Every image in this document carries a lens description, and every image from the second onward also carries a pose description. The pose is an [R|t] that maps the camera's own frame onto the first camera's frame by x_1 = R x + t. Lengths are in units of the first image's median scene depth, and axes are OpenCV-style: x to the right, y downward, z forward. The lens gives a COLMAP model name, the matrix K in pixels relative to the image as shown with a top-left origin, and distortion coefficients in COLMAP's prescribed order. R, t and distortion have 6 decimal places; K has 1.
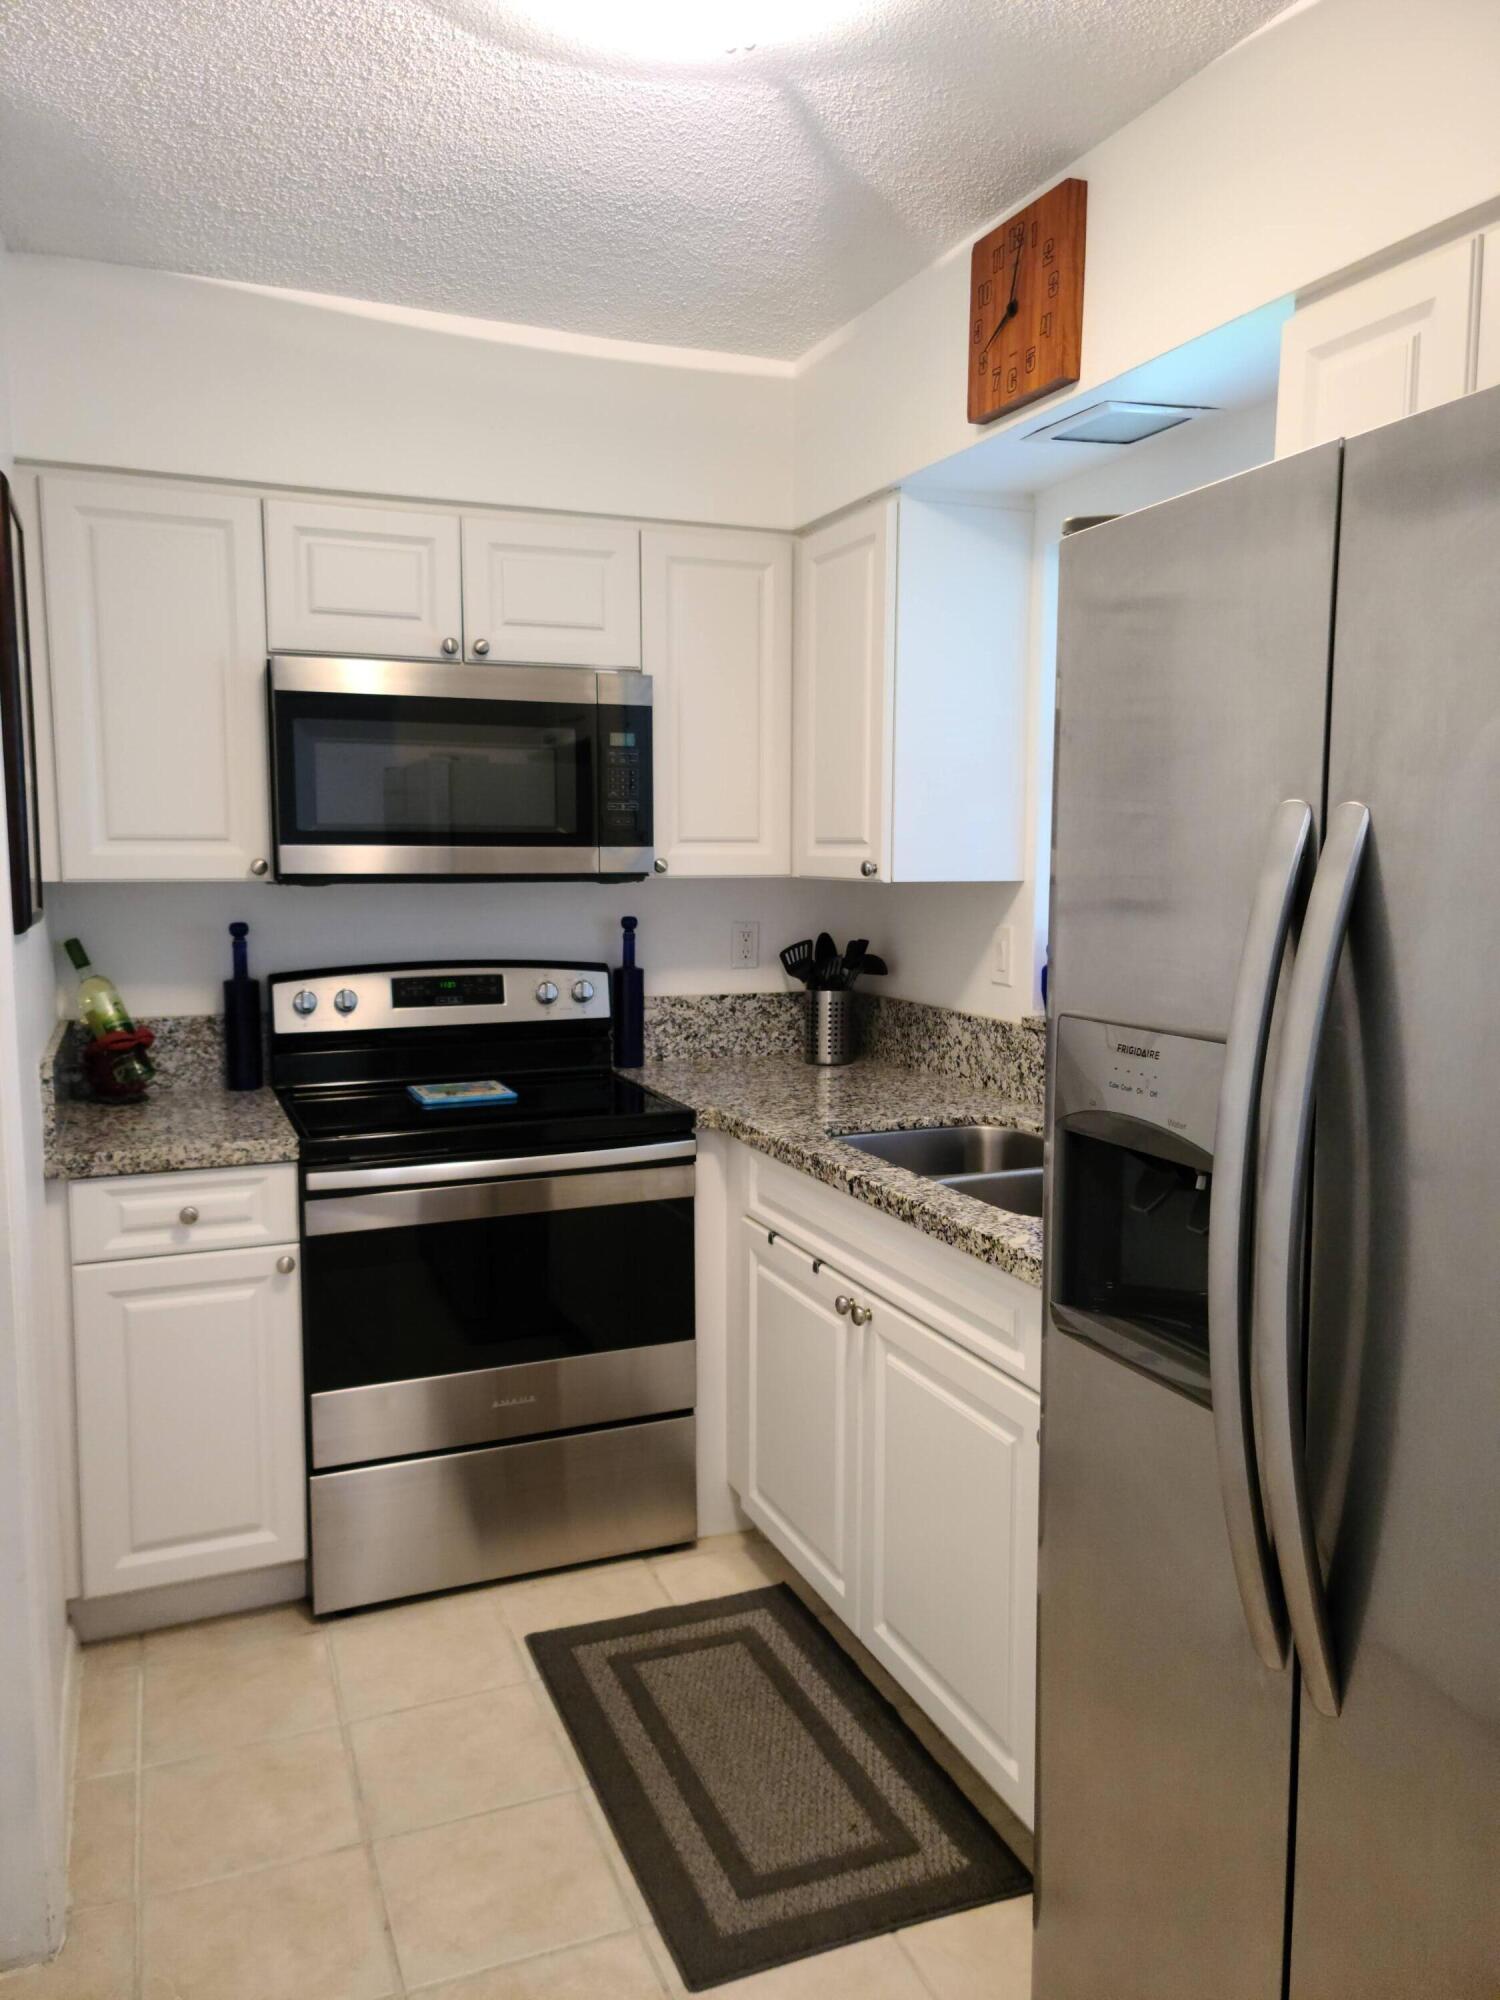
lens RADIAL K [[1456.6, 0, 743.5], [0, 1456.6, 1038.1], [0, 0, 1]] dist [0.096053, -0.092890]
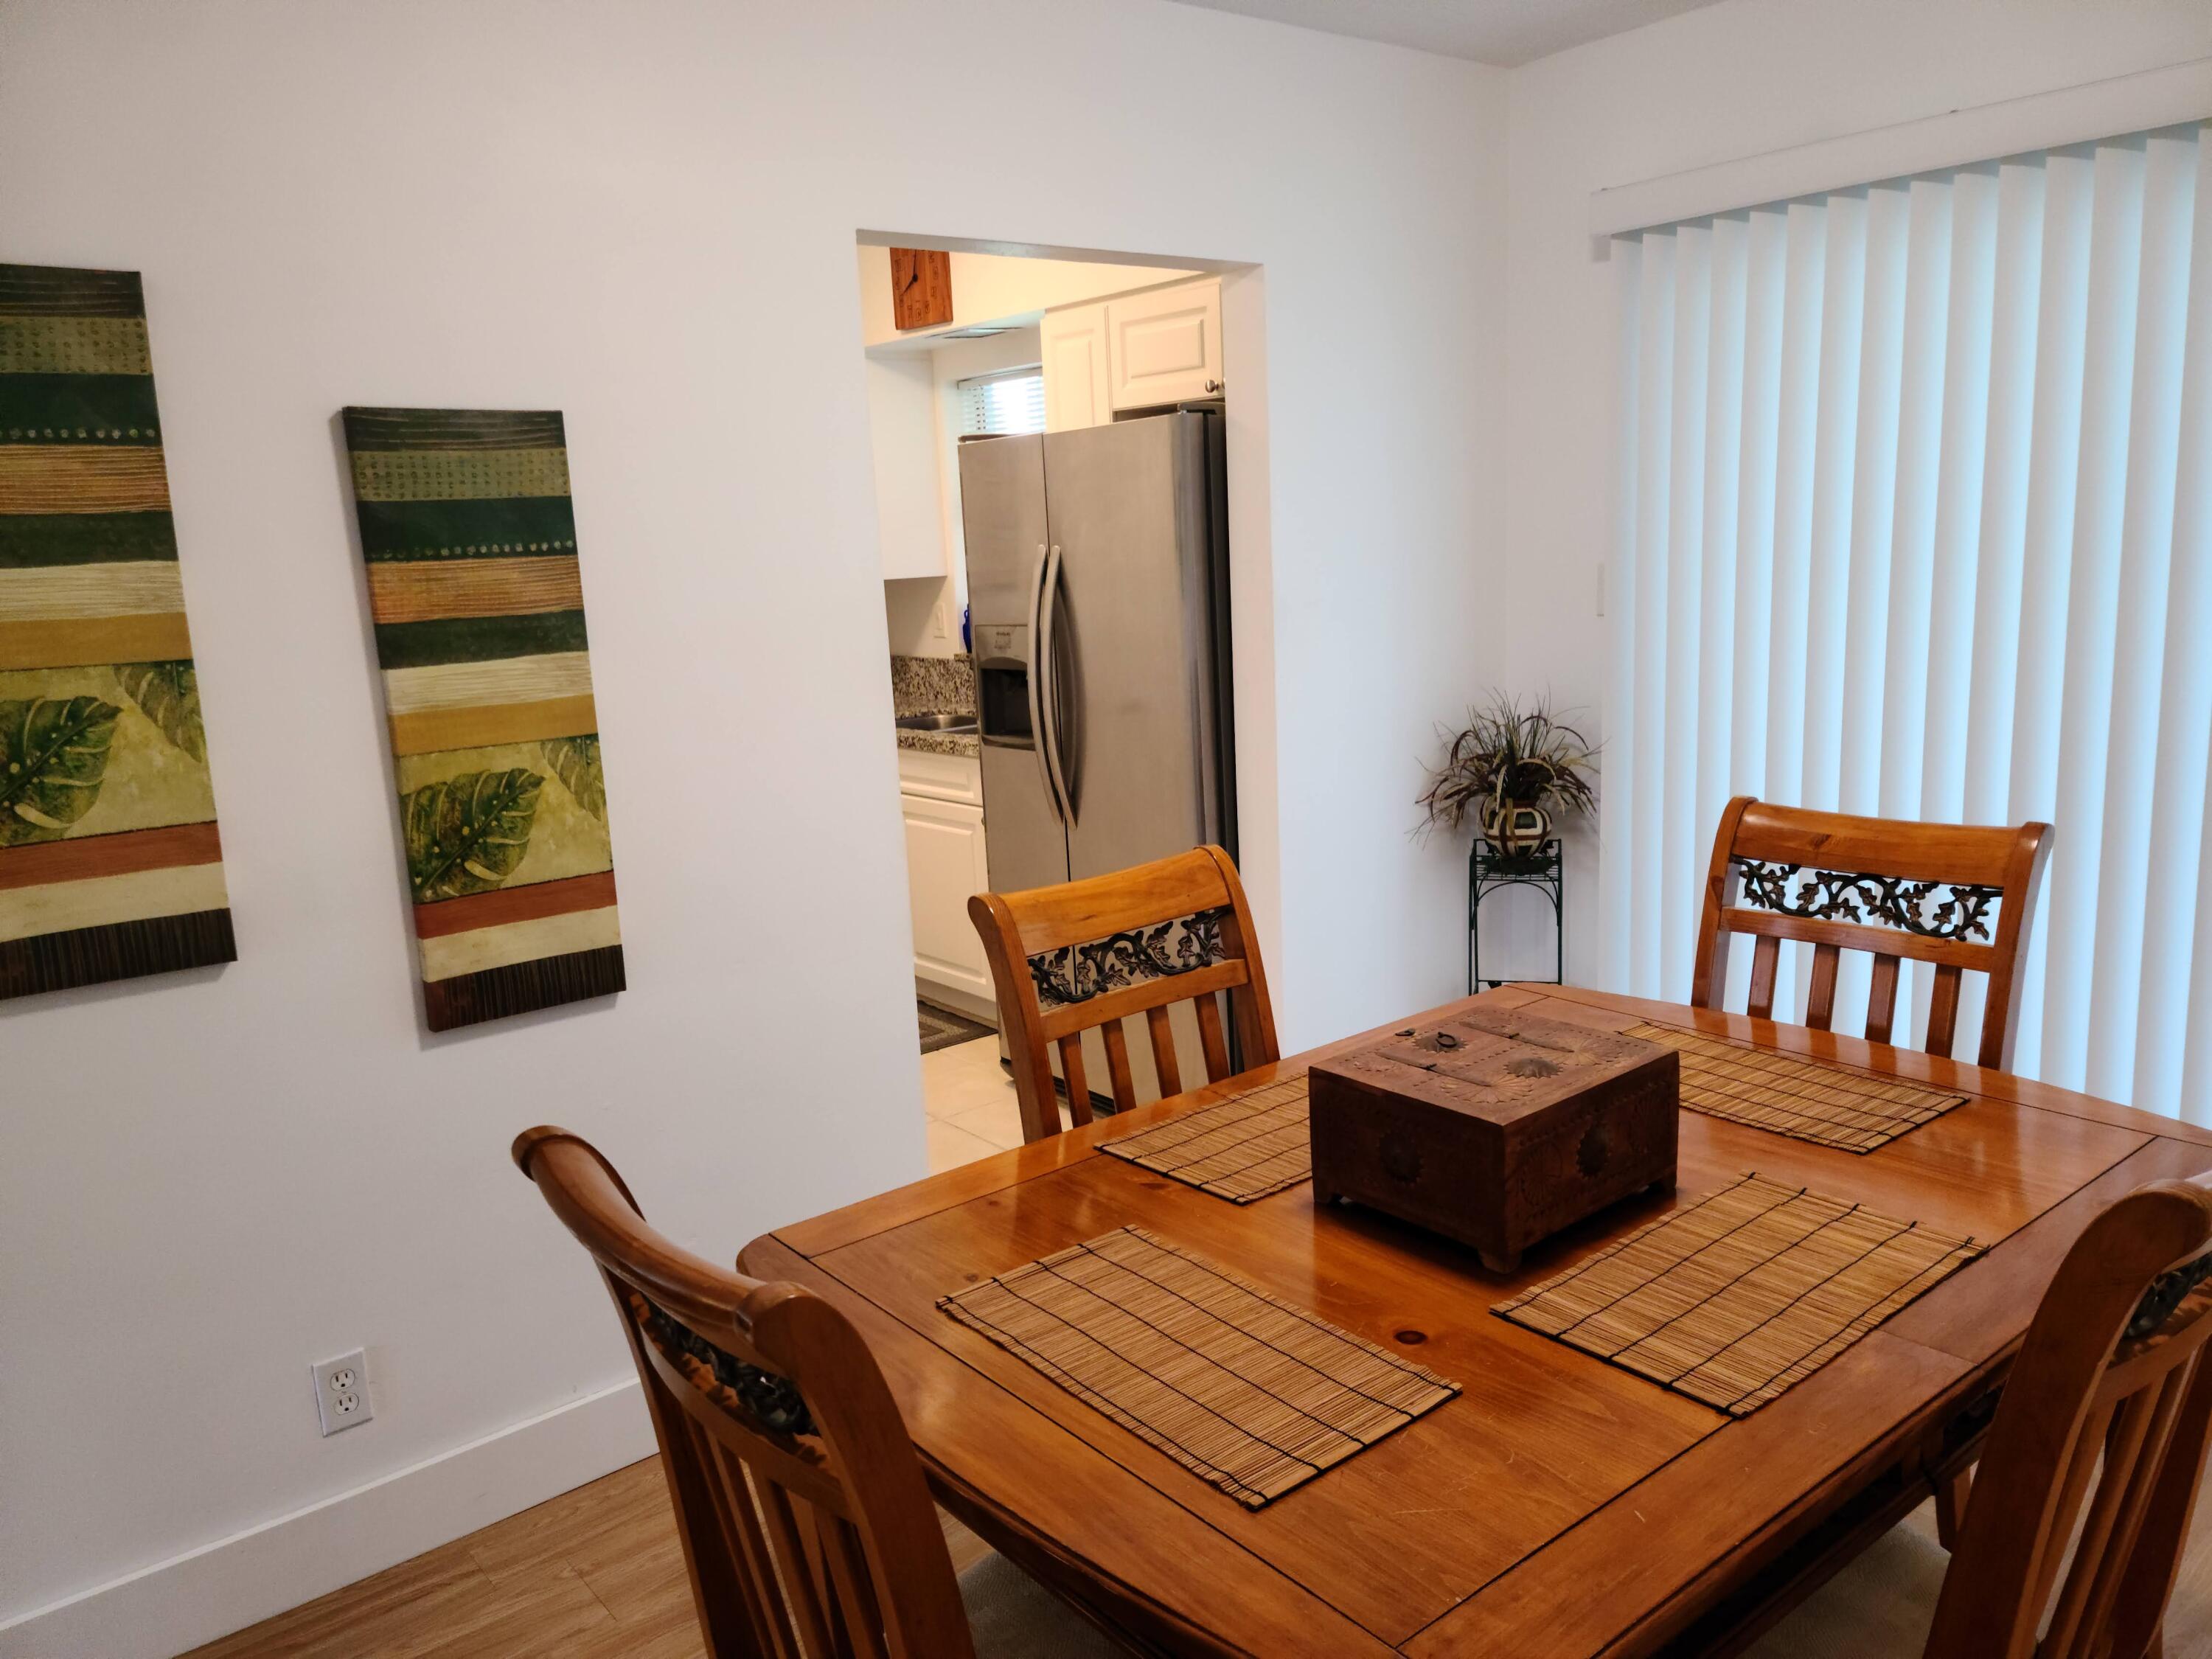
lens RADIAL K [[1611.0, 0, 1106.0], [0, 1611.0, 829.5], [0, 0, 1]] dist [0.096053, -0.092890]
pose [[0.953647, -0.097485, 0.284700, -0.203091], [0.084766, 0.994787, 0.056692, 0.098675], [-0.288742, -0.029931, 0.956939, -0.892732]]
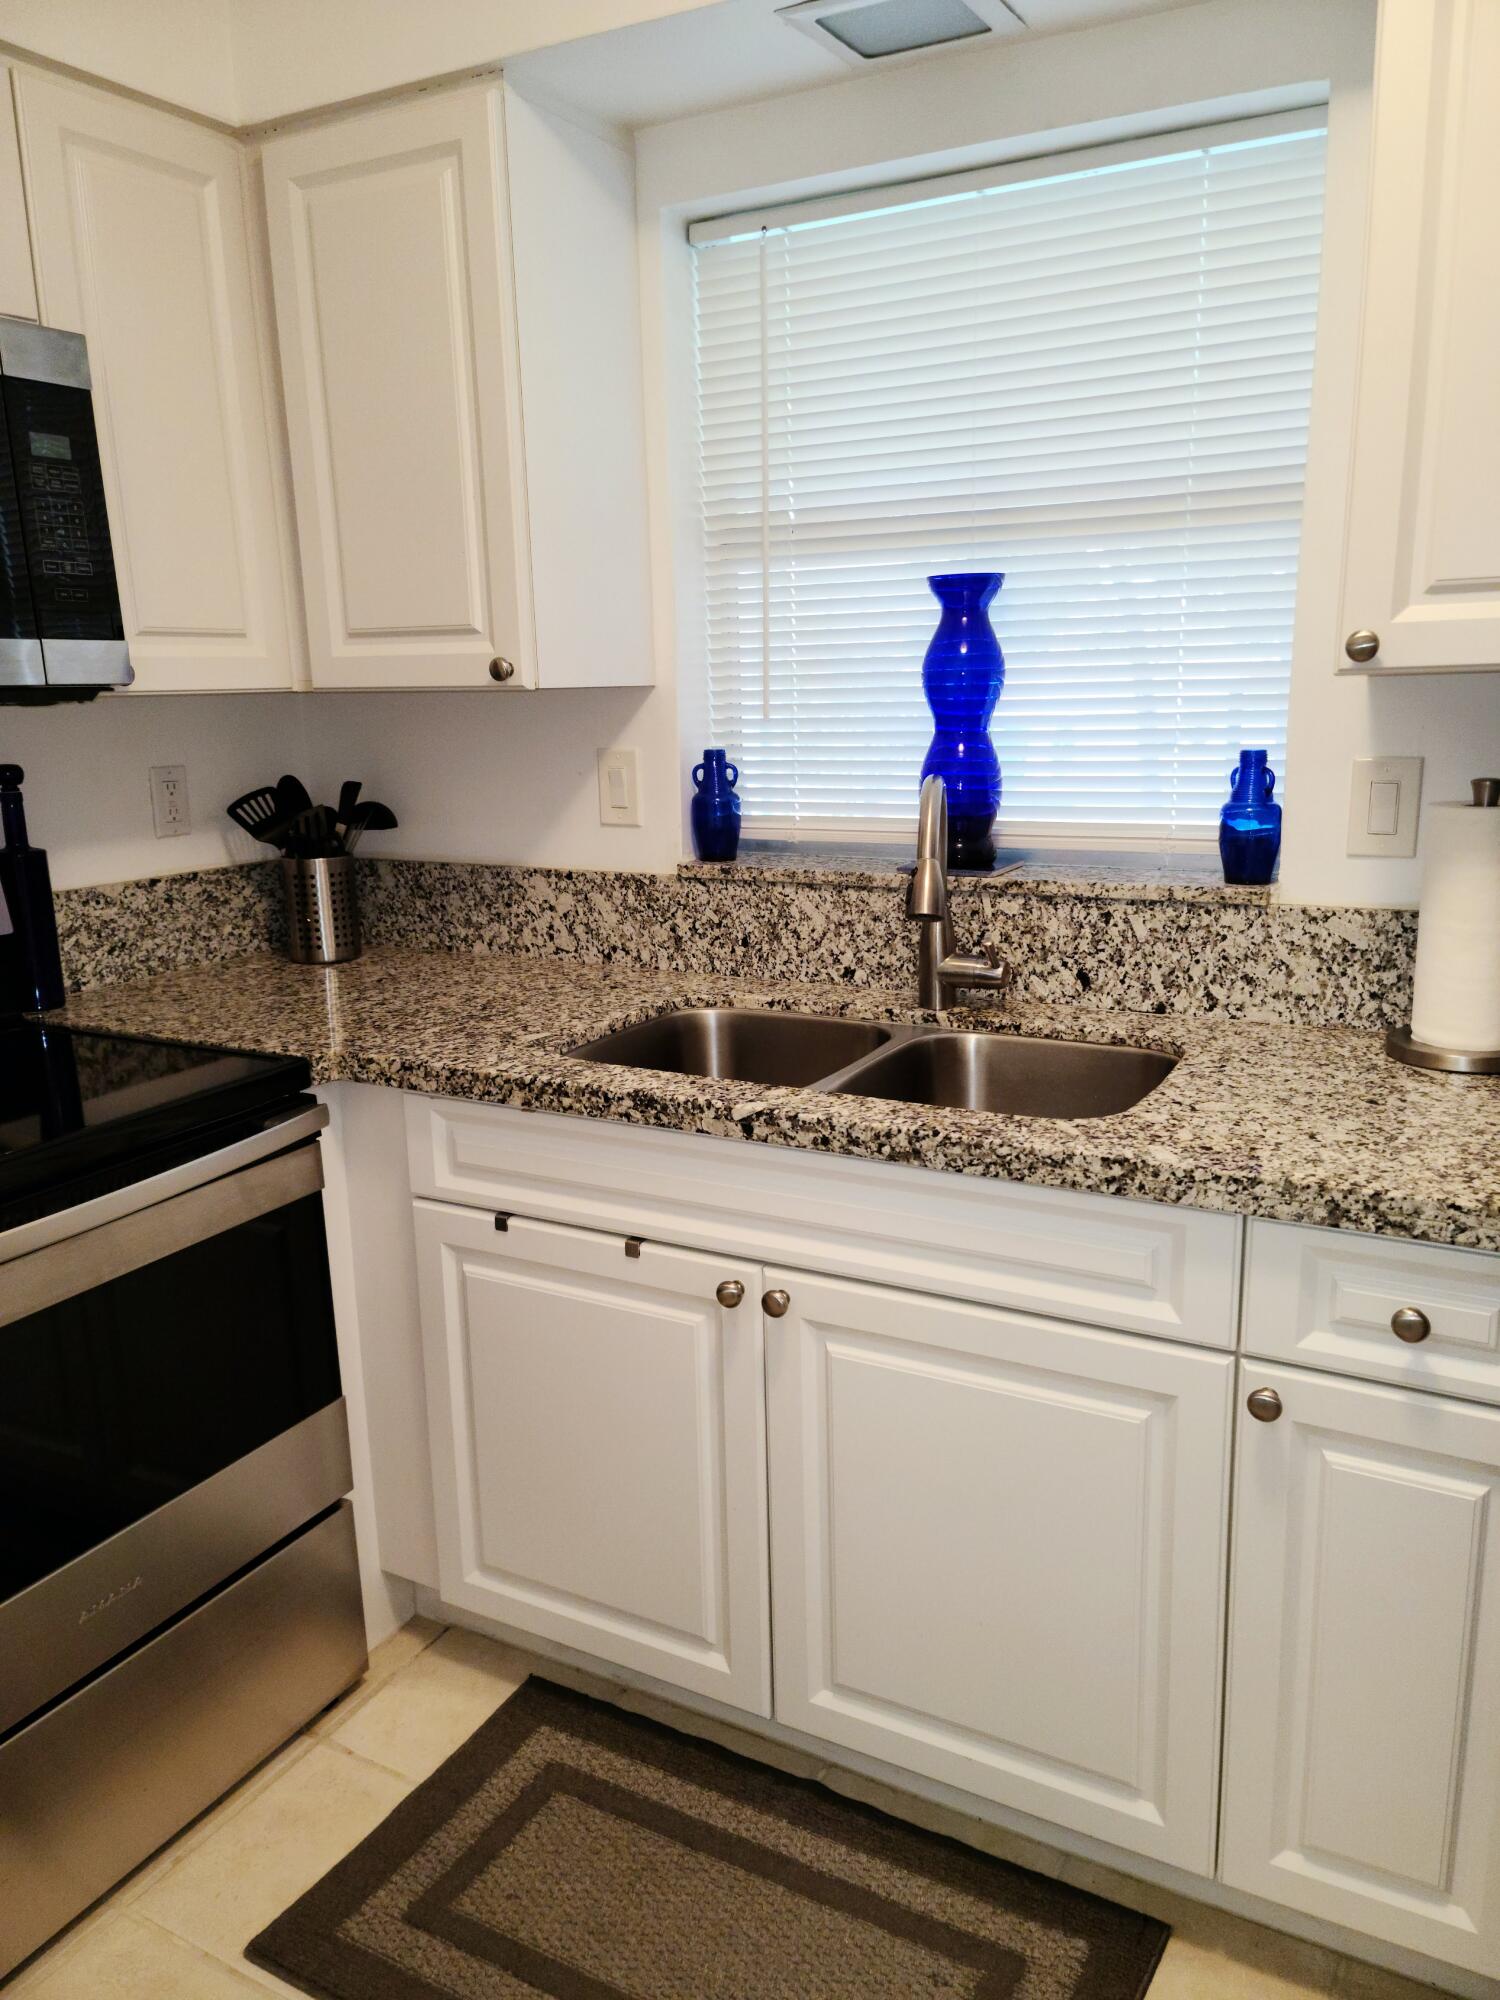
lens RADIAL K [[1456.6, 0, 743.5], [0, 1456.6, 1038.1], [0, 0, 1]] dist [0.096053, -0.092890]
pose [[0.776472, -0.171452, 0.606379, -0.263746], [0.106449, 0.984133, 0.141952, -0.029552], [-0.621096, -0.045674, 0.782403, 0.361084]]
